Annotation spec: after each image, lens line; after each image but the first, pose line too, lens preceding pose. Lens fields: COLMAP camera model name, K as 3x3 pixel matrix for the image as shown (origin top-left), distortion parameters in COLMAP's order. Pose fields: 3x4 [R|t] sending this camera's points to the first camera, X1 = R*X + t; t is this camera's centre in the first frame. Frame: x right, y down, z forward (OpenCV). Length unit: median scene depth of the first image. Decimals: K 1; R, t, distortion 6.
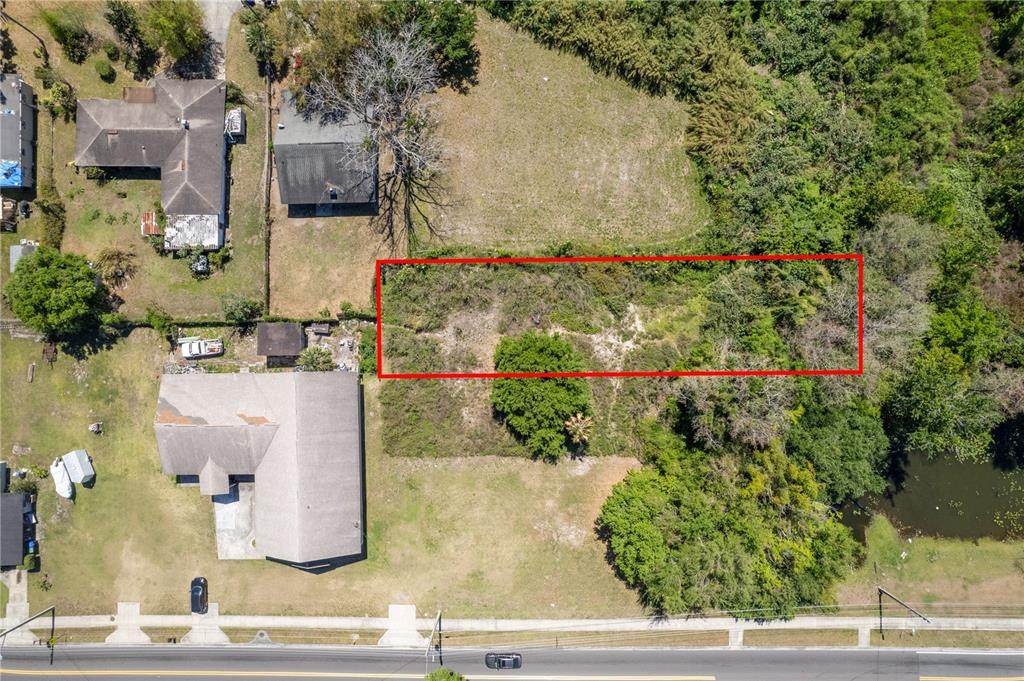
lens RADIAL K [[651.5, 0, 504.9], [0, 651.5, 350.8], [0, 0, 1]] dist [-0.075744, 0.068740]
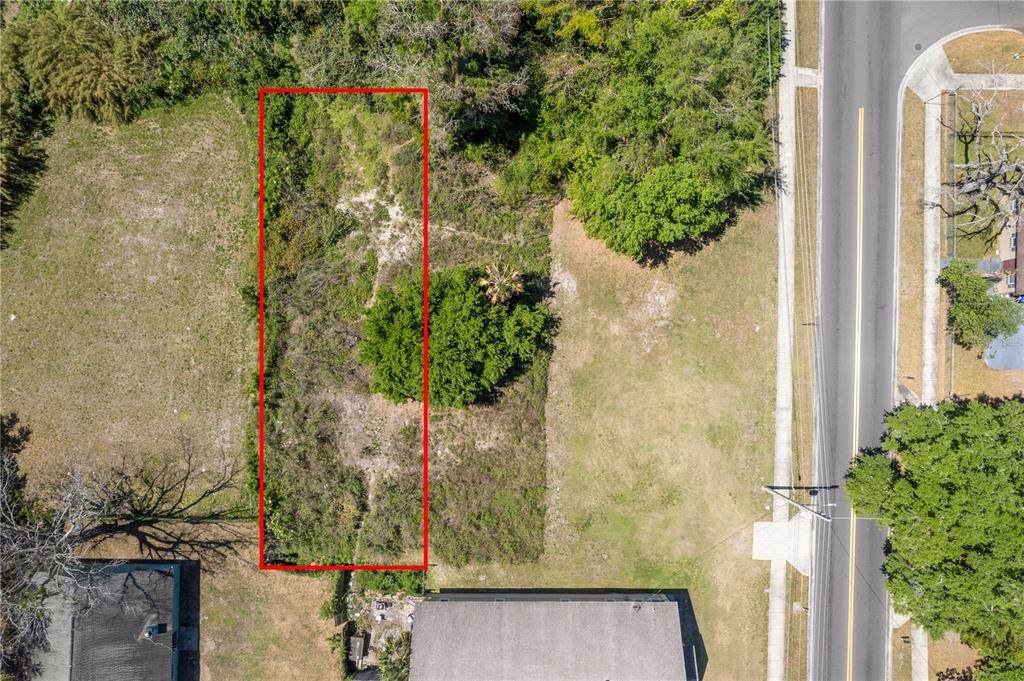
lens RADIAL K [[651.5, 0, 521.2], [0, 651.5, 354.6], [0, 0, 1]] dist [-0.075744, 0.068740]
pose [[0.026685, -0.999183, 0.030367, 0.017003], [0.999286, 0.027476, 0.025940, 0.116117], [-0.026753, 0.029653, 0.999202, 0.294437]]
